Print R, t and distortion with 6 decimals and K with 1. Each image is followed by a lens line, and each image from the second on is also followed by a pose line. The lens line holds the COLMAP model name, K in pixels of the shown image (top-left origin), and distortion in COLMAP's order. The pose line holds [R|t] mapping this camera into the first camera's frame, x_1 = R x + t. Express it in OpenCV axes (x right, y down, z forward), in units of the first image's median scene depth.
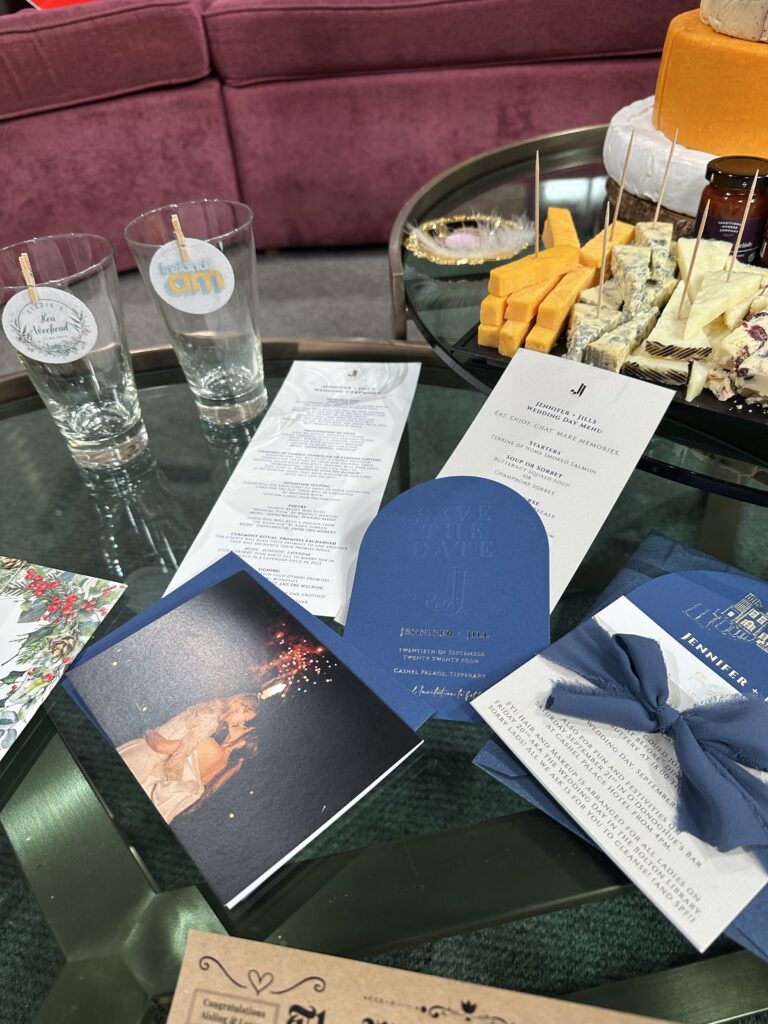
lens RADIAL K [[702.2, 0, 400.1], [0, 702.2, 586.1], [0, 0, 1]] dist [0.097985, -0.206791]
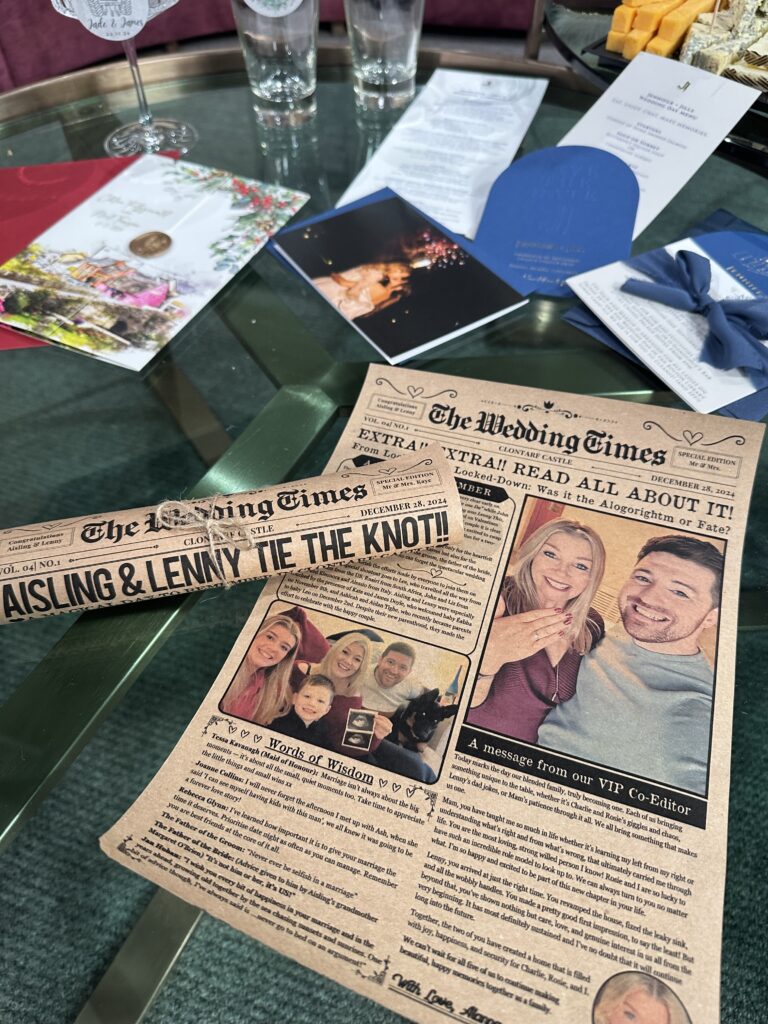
lens RADIAL K [[717.4, 0, 399.5], [0, 717.4, 513.9], [0, 0, 1]] dist [0.030131, -0.036745]
pose [[0.987581, 0.150606, -0.044743, -0.071953], [-0.144195, 0.981937, 0.122504, 0.384701], [0.062384, -0.114531, 0.991459, -0.375626]]
